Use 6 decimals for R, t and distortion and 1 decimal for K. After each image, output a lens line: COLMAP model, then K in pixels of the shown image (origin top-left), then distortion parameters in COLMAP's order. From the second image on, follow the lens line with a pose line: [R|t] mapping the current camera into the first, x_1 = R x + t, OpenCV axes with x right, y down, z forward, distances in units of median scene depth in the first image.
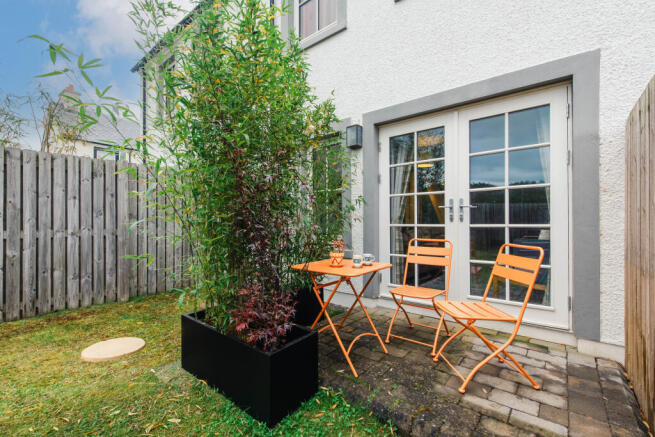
lens RADIAL K [[289.1, 0, 326.7], [0, 289.1, 219.9], [0, 0, 1]] dist [-0.014494, -0.000118]
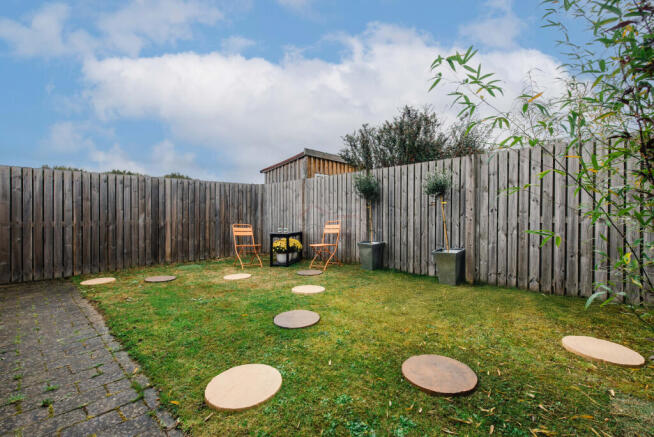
lens RADIAL K [[288.7, 0, 326.2], [0, 288.7, 217.8], [0, 0, 1]] dist [-0.014494, -0.000118]
pose [[-0.092021, 0.004863, -0.995745, 0.142293], [0.001853, 0.999987, 0.004713, 0.036956], [0.995755, -0.001412, -0.092029, 0.205716]]
